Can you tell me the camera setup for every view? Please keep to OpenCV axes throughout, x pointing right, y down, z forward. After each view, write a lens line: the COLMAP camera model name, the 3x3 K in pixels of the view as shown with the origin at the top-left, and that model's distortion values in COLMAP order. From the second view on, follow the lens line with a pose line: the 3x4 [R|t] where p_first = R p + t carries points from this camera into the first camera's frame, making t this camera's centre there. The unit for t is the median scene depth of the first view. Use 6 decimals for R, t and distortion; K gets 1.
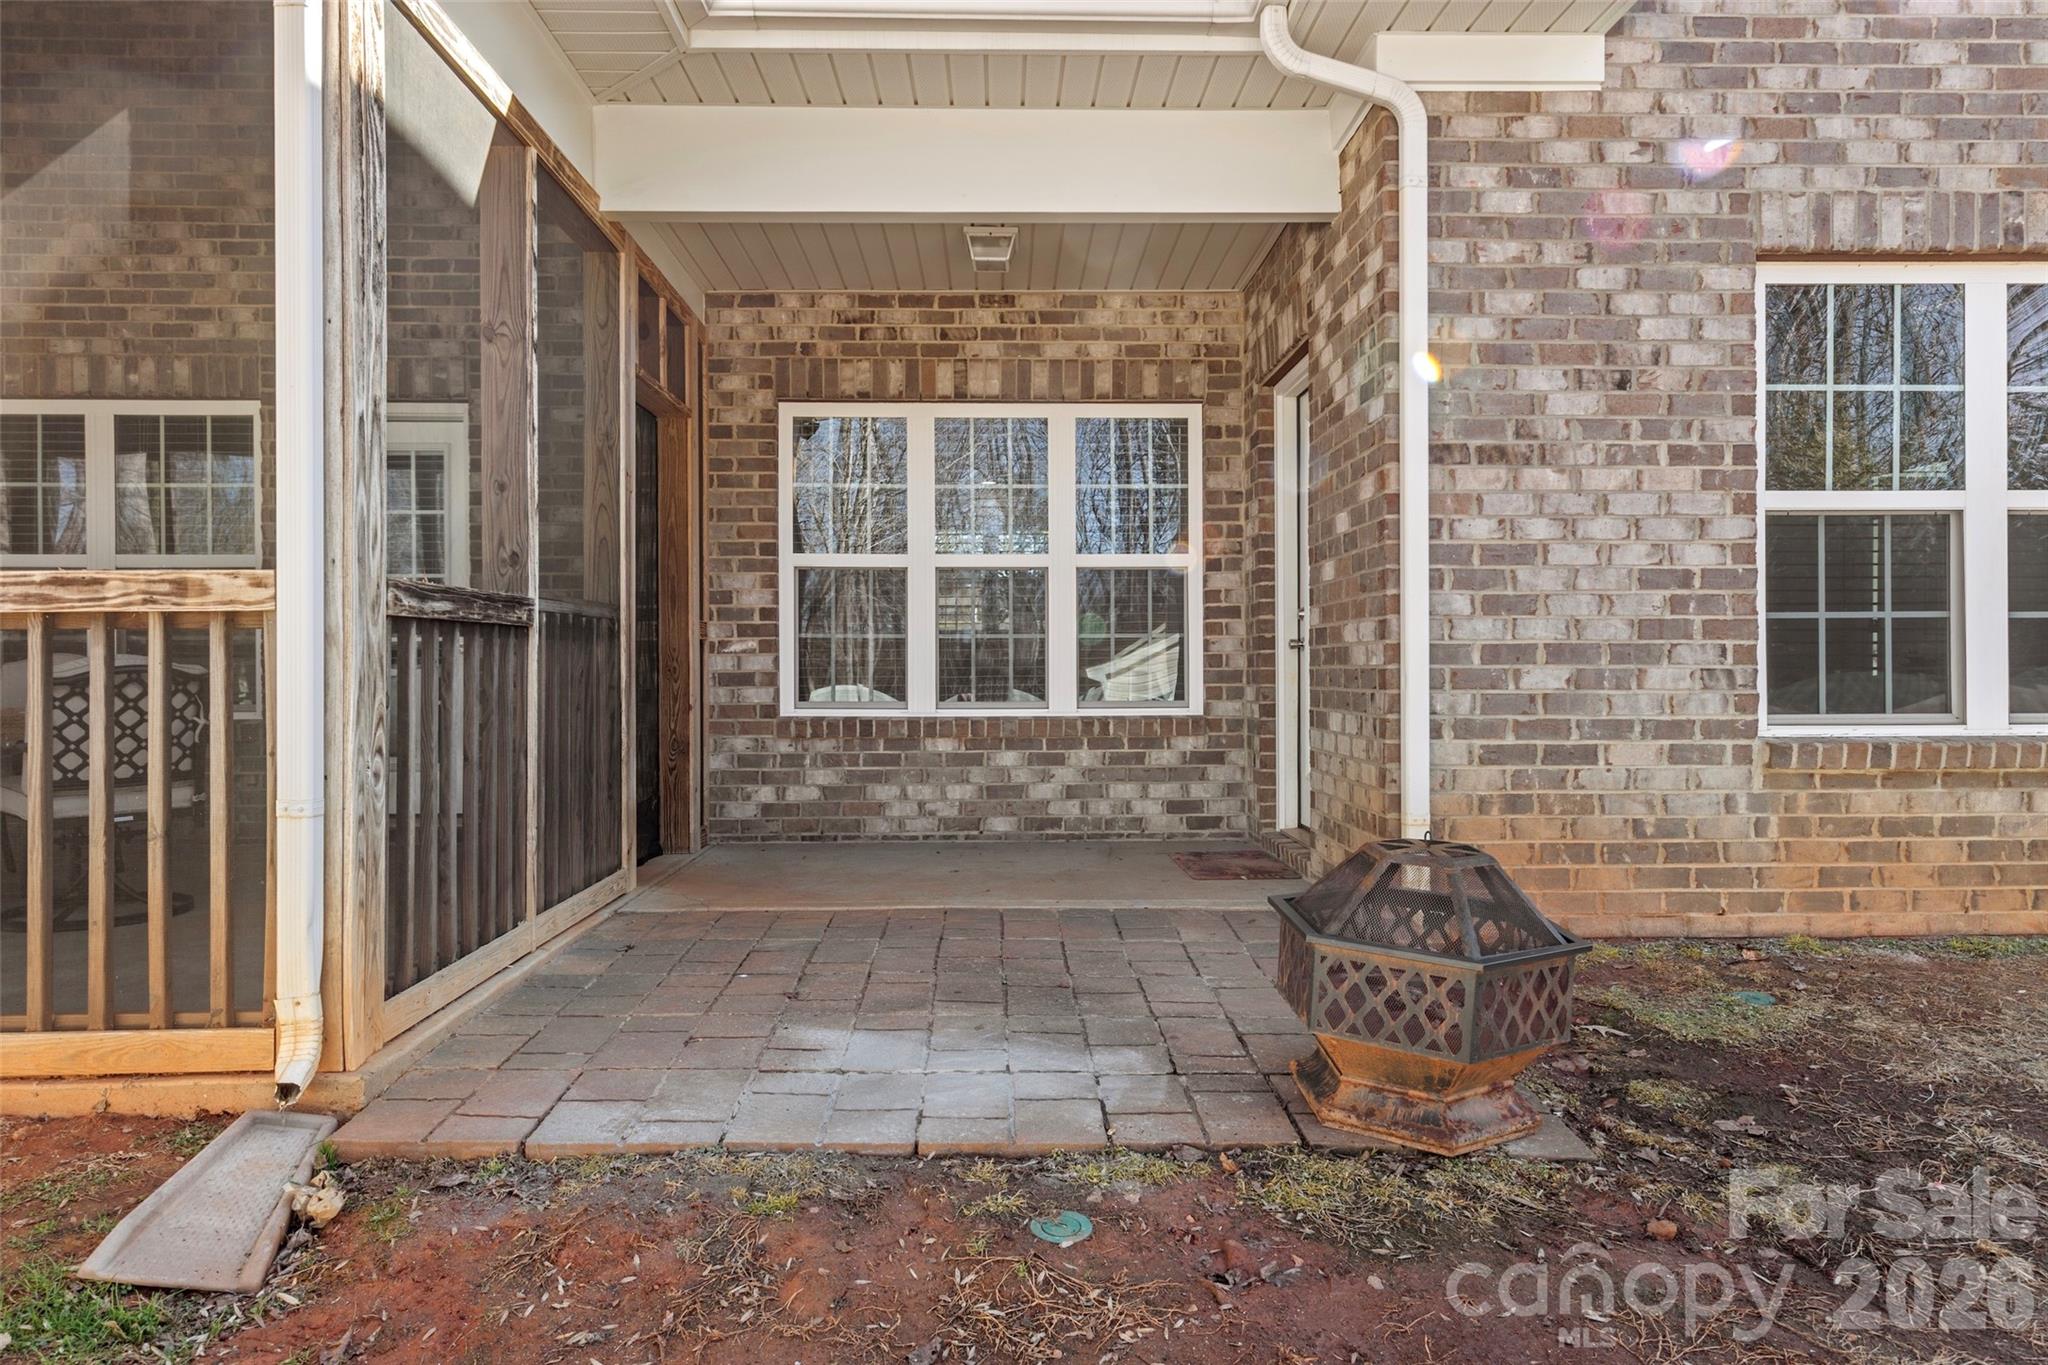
lens RADIAL K [[1268.9, 0, 1024.0], [0, 1268.9, 682.5], [0, 0, 1]] dist [0.002098, 0.000560]
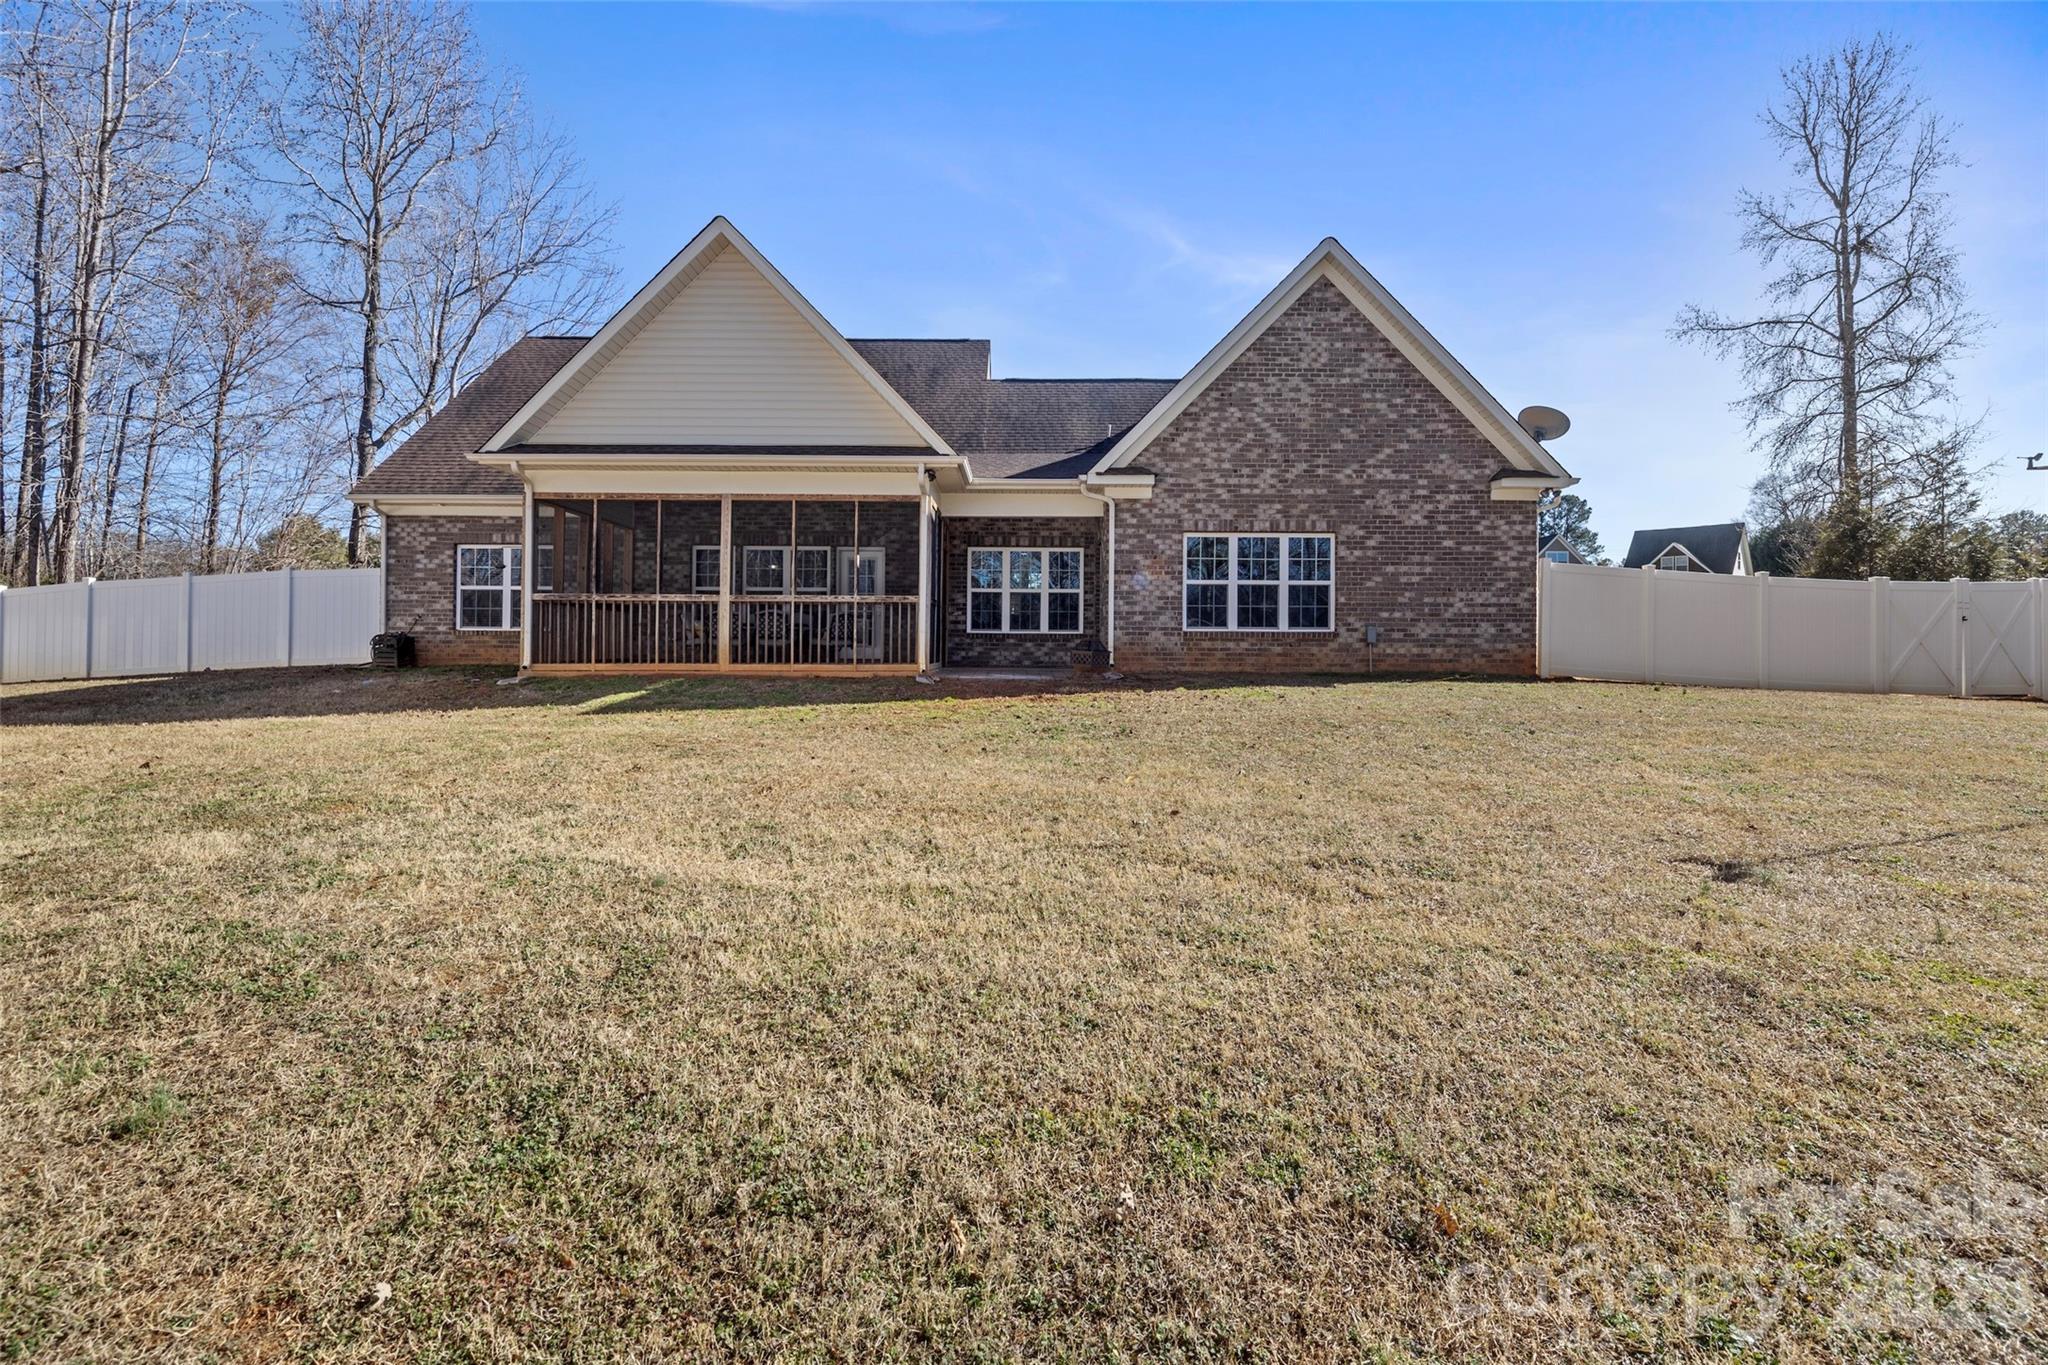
lens RADIAL K [[930.3, 0, 975.0], [0, 930.3, 682.6], [0, 0, 1]] dist [0.000466, -0.000009]
pose [[0.996891, 0.014698, -0.077414, 0.064191], [-0.013009, 0.999667, 0.022272, 0.172911], [0.077716, -0.021196, 0.996750, -2.627007]]
